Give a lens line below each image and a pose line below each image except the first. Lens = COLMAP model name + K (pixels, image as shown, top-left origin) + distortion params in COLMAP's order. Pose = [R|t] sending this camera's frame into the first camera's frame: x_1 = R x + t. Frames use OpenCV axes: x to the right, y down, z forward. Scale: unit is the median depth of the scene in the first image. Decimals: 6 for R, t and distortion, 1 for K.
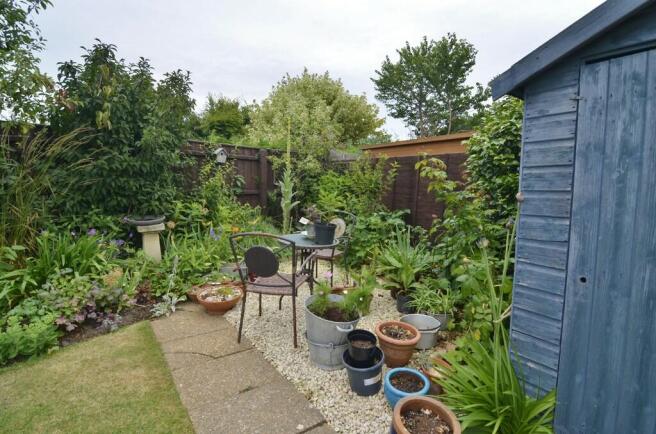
lens RADIAL K [[313.5, 0, 327.8], [0, 313.5, 218.2], [0, 0, 1]] dist [-0.009631, -0.007777]
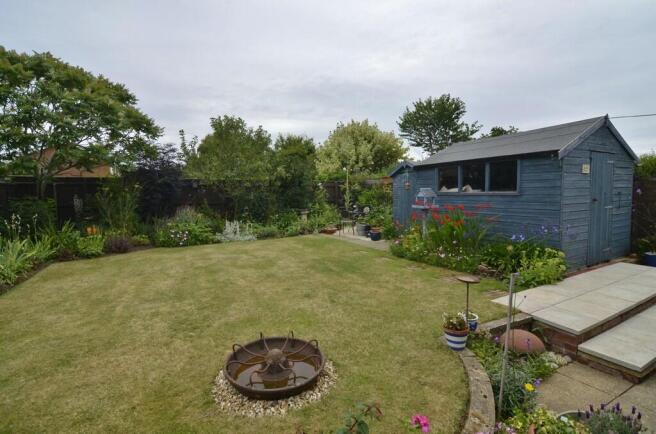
lens RADIAL K [[313.5, 0, 327.8], [0, 313.5, 218.2], [0, 0, 1]] dist [-0.009631, -0.007777]
pose [[0.986619, -0.038250, -0.158494, 0.035858], [0.031828, 0.998574, -0.042862, 0.058032], [0.159907, 0.037244, 0.986429, -0.506655]]
